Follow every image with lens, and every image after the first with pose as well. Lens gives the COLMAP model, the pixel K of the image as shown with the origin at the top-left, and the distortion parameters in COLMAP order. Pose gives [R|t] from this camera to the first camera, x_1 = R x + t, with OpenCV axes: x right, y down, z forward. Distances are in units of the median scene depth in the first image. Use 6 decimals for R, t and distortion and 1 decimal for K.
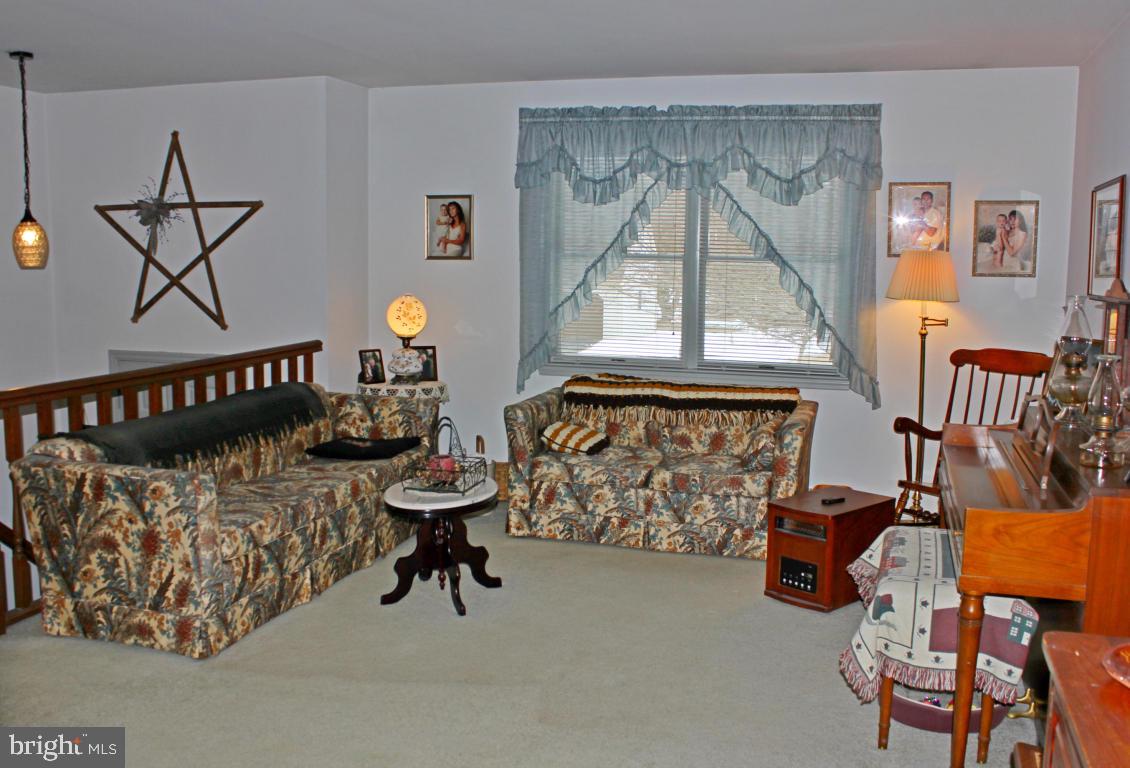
lens RADIAL K [[1082.9, 0, 565.0], [0, 1082.9, 384.0], [0, 0, 1]] dist [-0.098367, 0.012149]
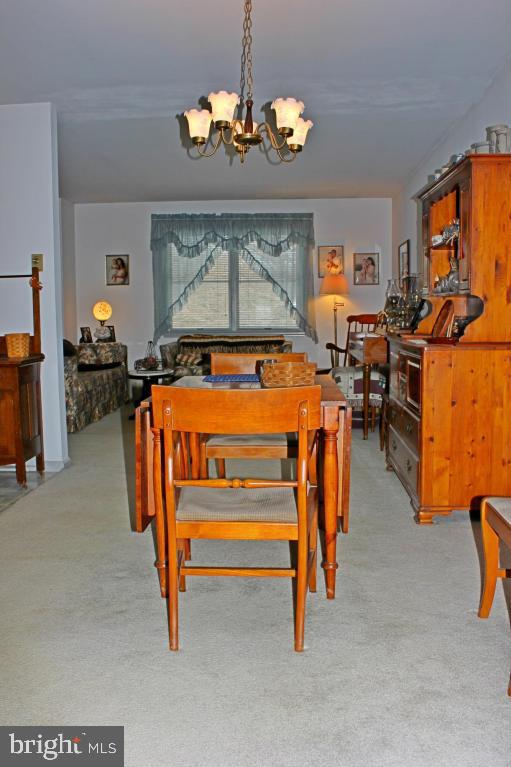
lens RADIAL K [[704.6, 0, 255.5], [0, 704.6, 383.5], [0, 0, 1]] dist [-0.157801, 0.181933]
pose [[0.970187, -0.045698, 0.238009, -0.198689], [0.049769, 0.998699, -0.011120, 0.116820], [-0.237191, 0.022634, 0.971199, -0.429329]]
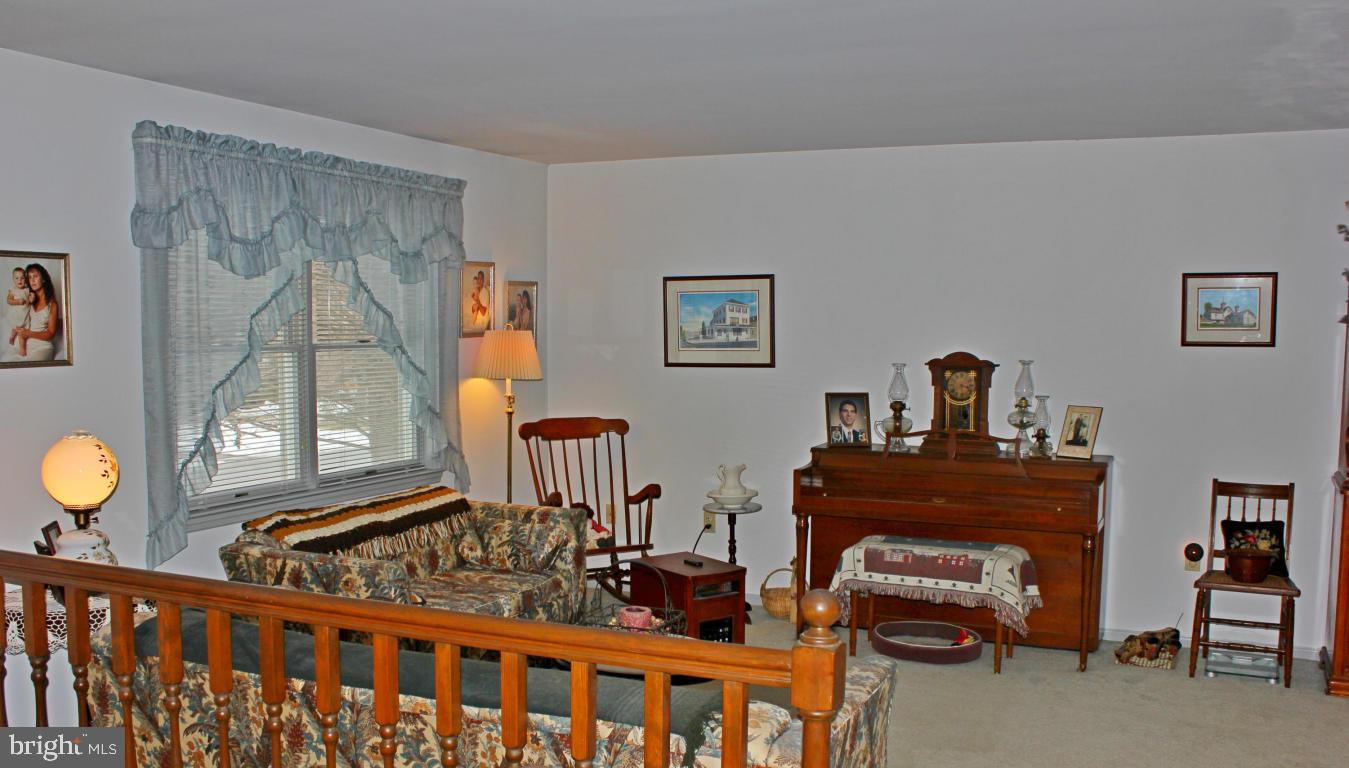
lens RADIAL K [[1249.4, 0, 675.0], [0, 1249.4, 461.5], [0, 0, 1]] dist [-0.092039, 0.001628]
pose [[0.106531, -0.124779, 0.986449, -0.772263], [0.122512, 0.986182, 0.111515, -0.106462], [-0.986733, 0.108972, 0.120346, 0.663970]]
